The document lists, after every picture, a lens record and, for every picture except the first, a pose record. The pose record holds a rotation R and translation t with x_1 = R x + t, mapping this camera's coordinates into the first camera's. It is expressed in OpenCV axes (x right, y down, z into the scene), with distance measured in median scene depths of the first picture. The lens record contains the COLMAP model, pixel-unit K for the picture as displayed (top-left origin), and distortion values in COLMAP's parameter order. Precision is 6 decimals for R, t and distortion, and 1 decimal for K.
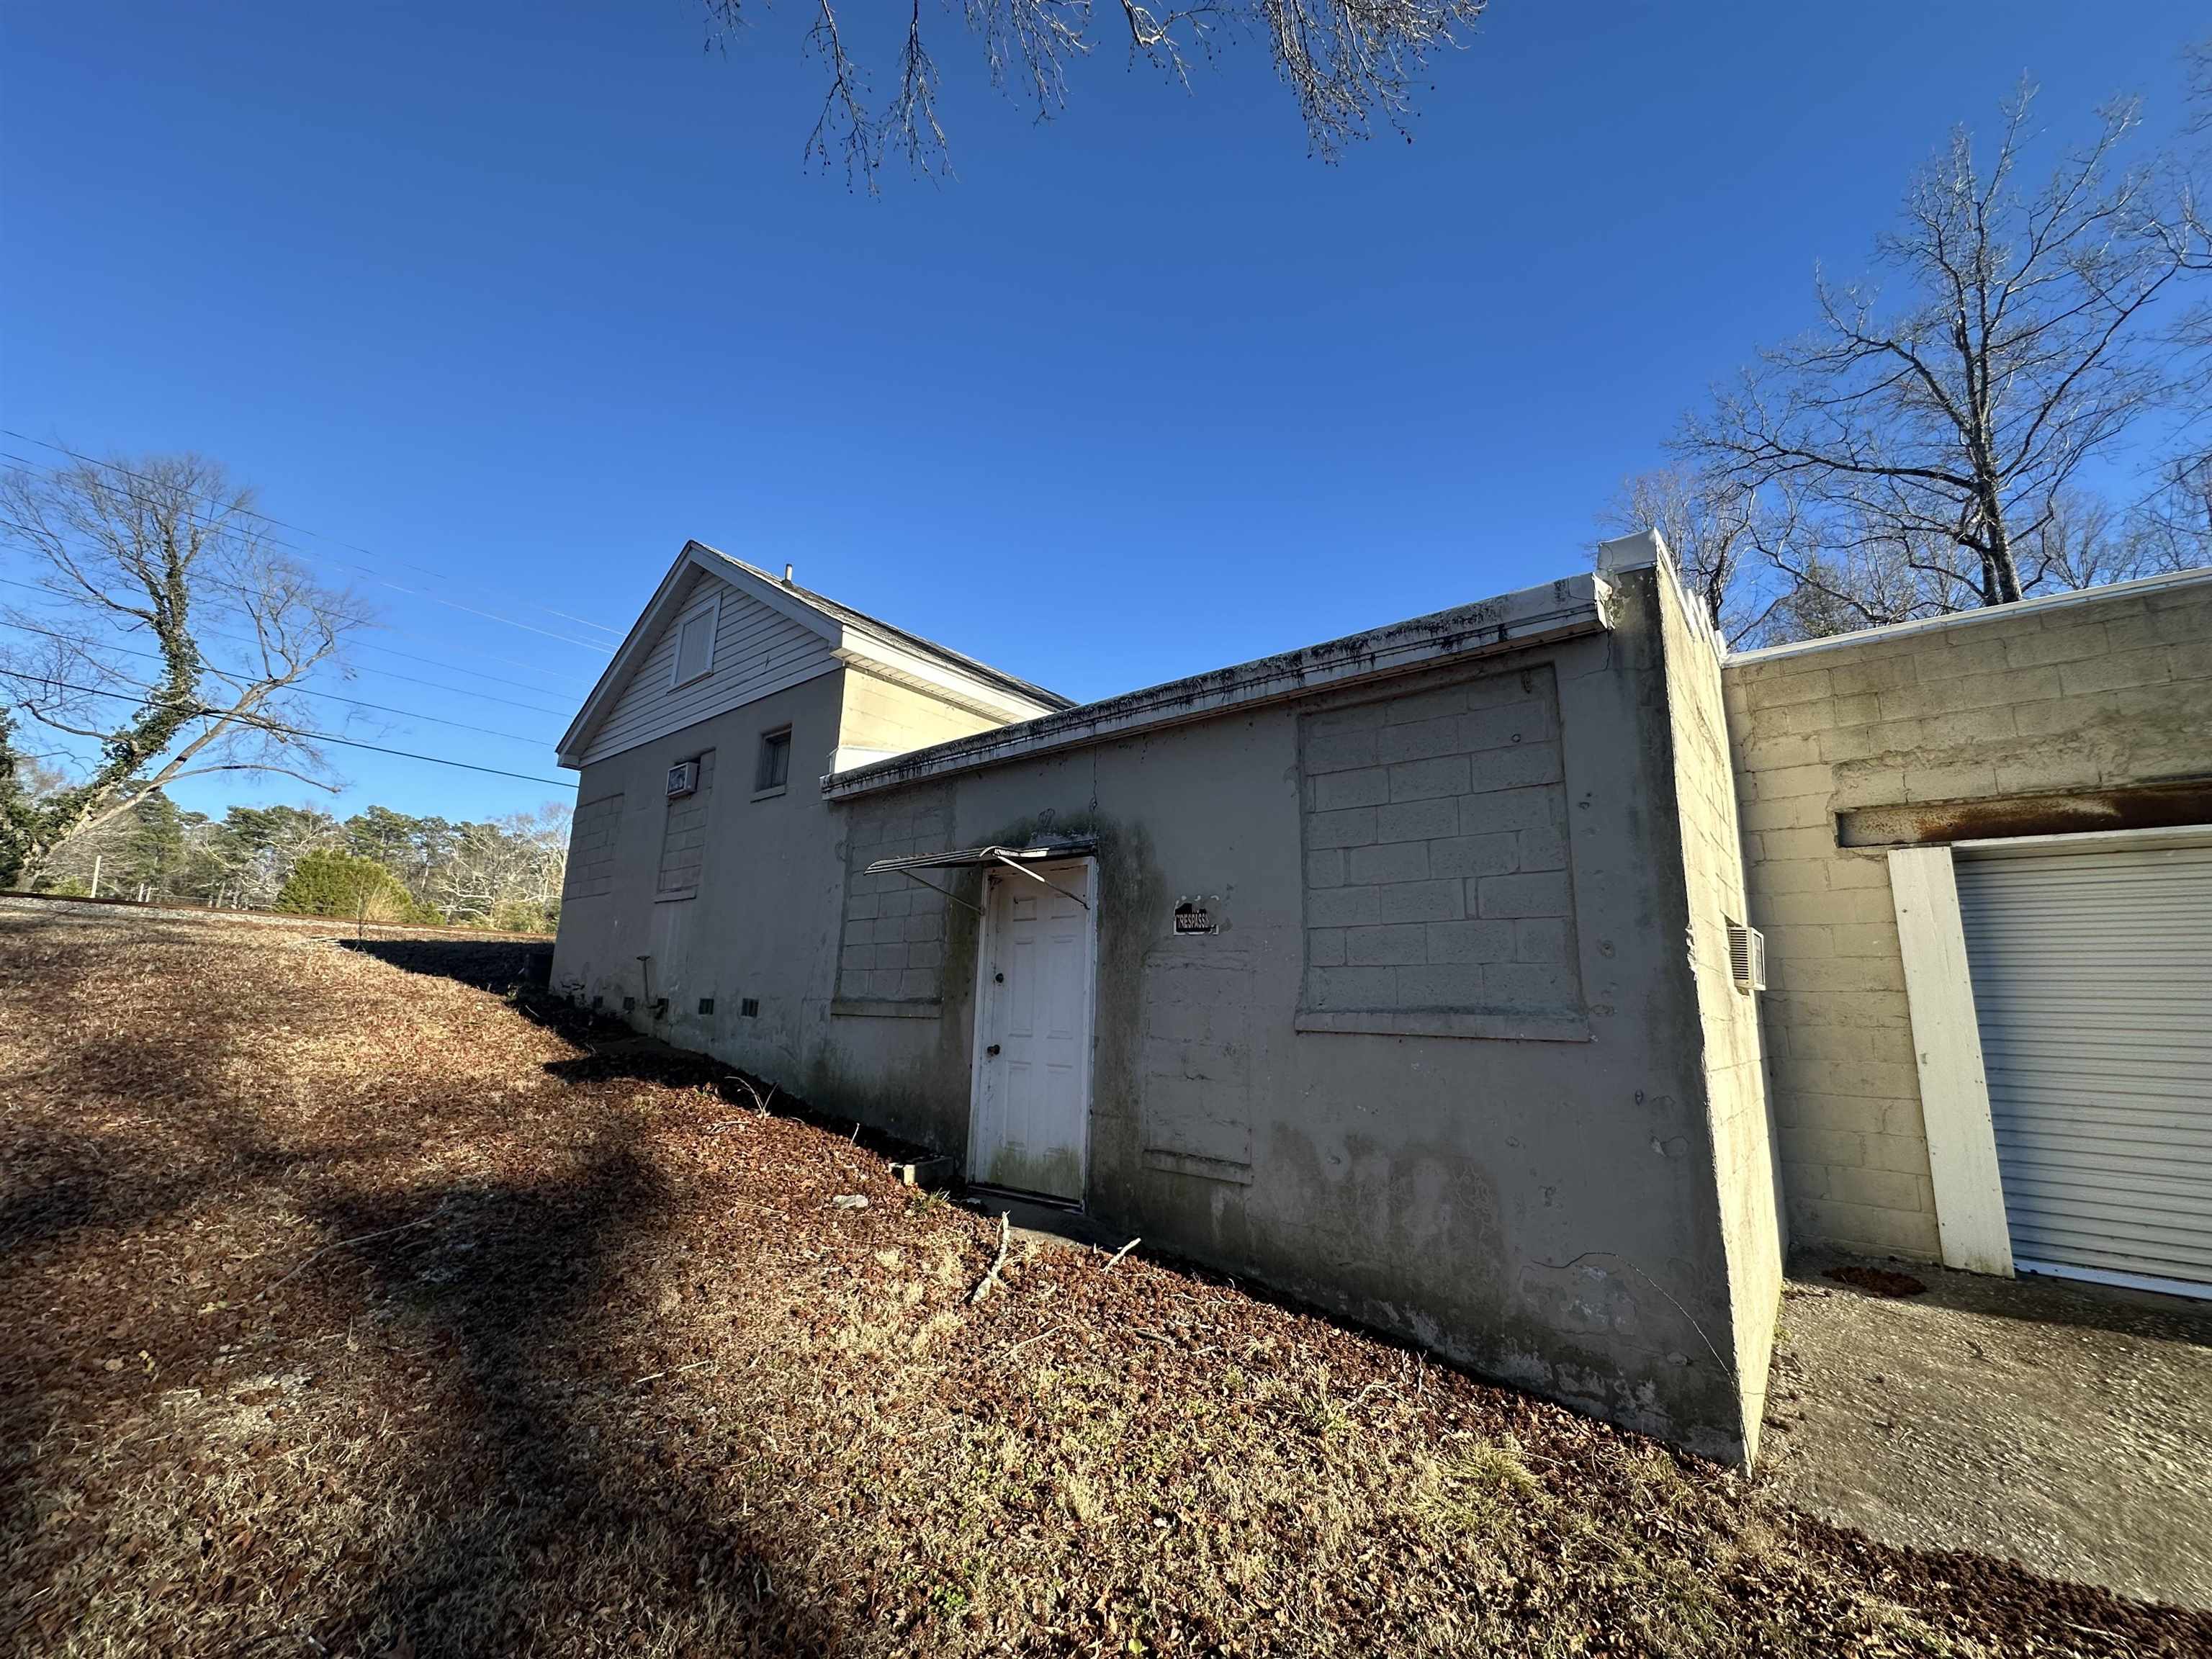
lens RADIAL K [[877.8, 0, 1103.8], [0, 877.8, 832.6], [0, 0, 1]] dist [-0.001152, -0.001128]
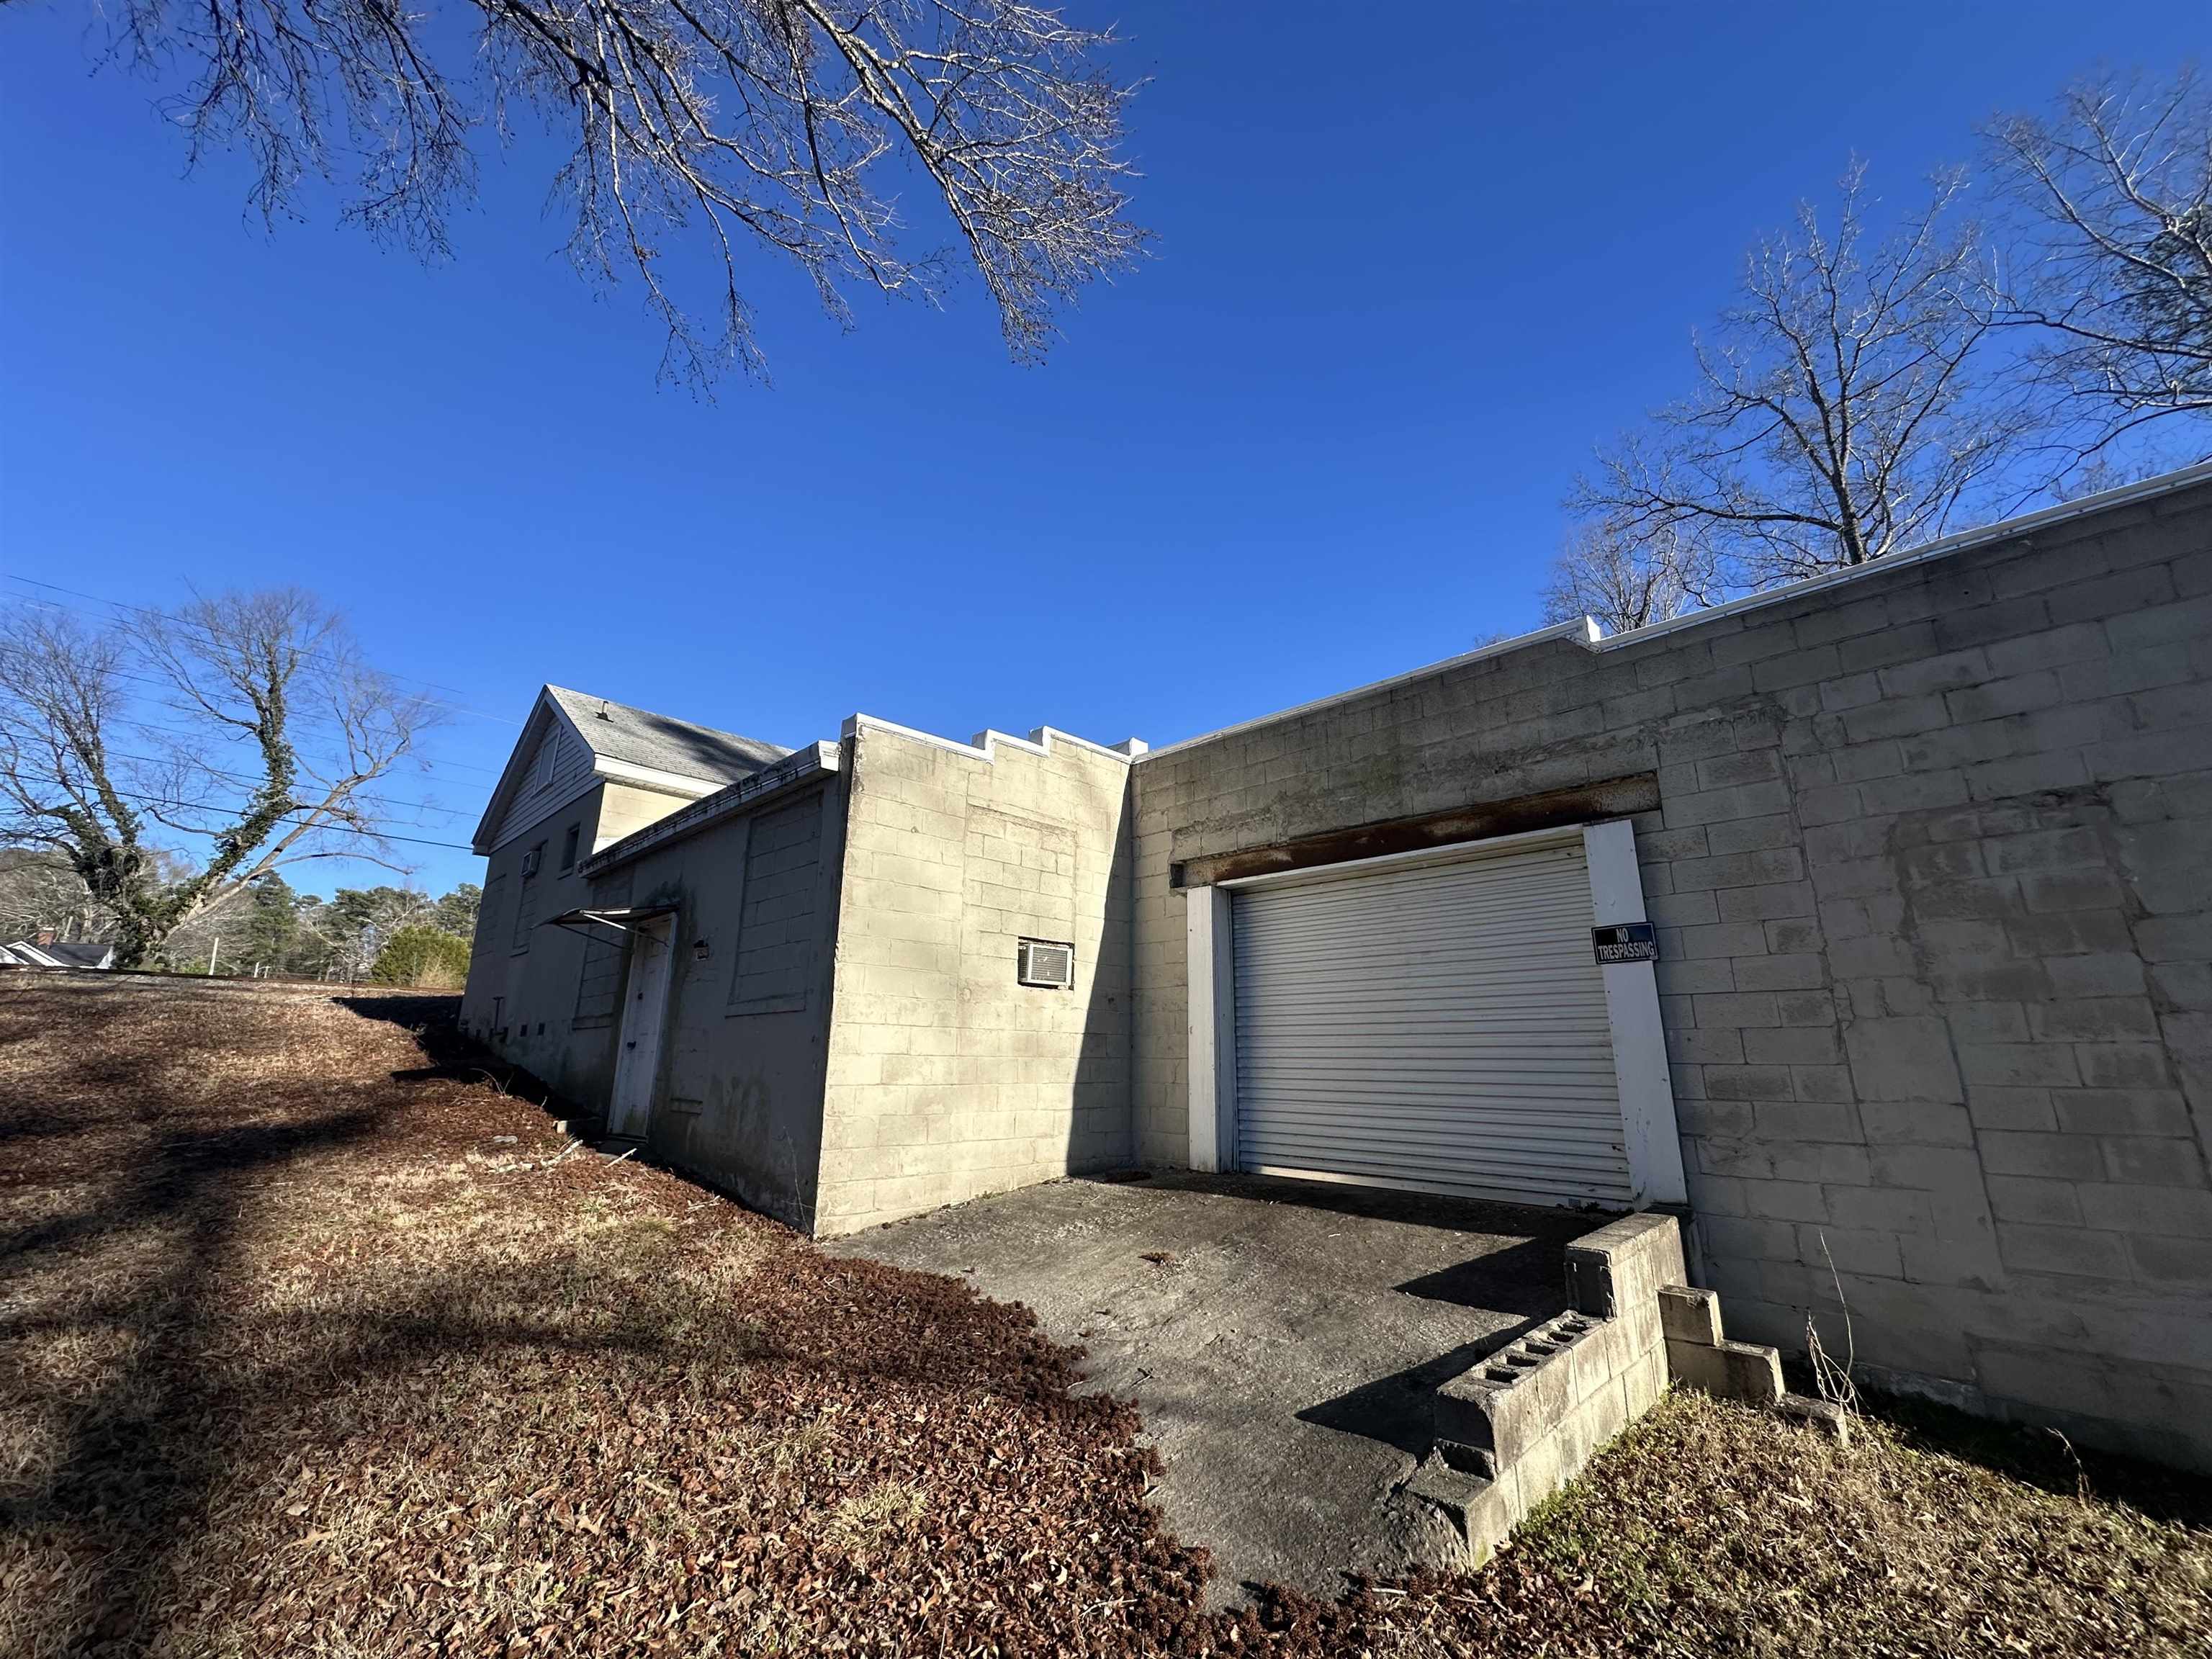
lens RADIAL K [[877.8, 0, 1106.2], [0, 877.8, 832.7], [0, 0, 1]] dist [-0.001152, -0.001128]
pose [[0.996656, -0.040677, -0.070867, 0.108794], [0.036453, 0.997537, -0.059924, 0.001097], [0.073130, 0.057140, 0.995684, -0.060244]]
